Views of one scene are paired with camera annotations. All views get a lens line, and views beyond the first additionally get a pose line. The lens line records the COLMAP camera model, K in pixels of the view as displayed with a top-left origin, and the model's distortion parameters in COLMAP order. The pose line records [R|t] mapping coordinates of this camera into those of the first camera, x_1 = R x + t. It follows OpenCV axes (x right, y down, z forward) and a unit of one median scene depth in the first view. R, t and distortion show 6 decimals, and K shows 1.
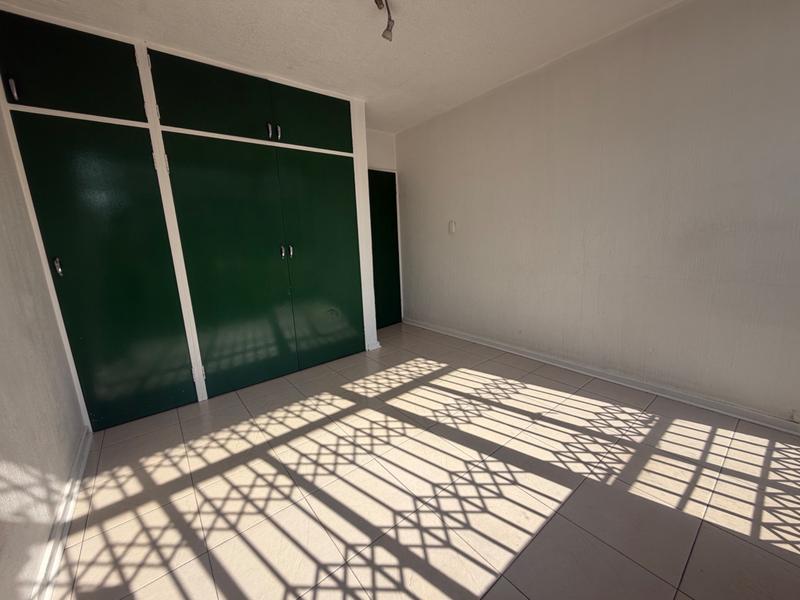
lens RADIAL K [[320.6, 0, 399.4], [0, 320.6, 299.1], [0, 0, 1]] dist [0.003323, 0.000132]
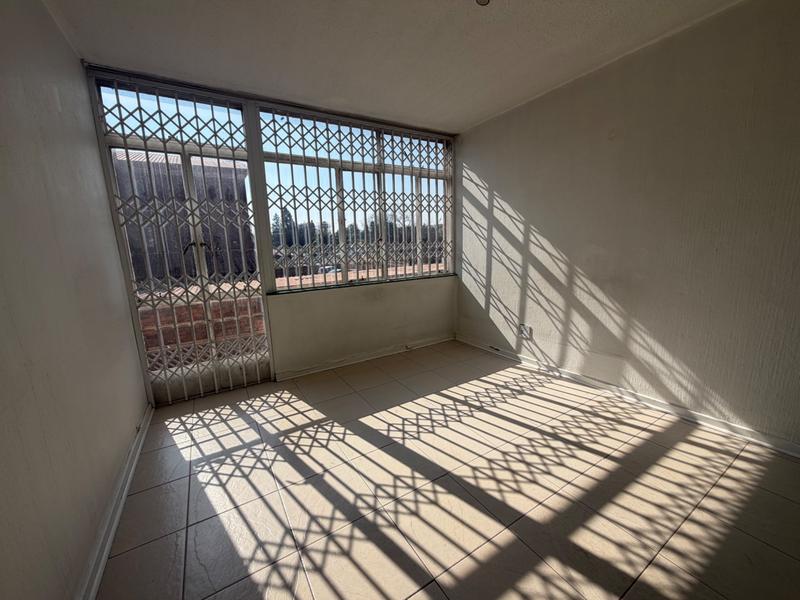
lens RADIAL K [[320.6, 0, 396.3], [0, 320.6, 304.4], [0, 0, 1]] dist [0.003323, 0.000132]
pose [[-0.988147, 0.056009, 0.142927, 0.080452], [0.104770, 0.926564, 0.361252, -0.380701], [-0.112198, 0.371945, -0.921449, 1.792835]]
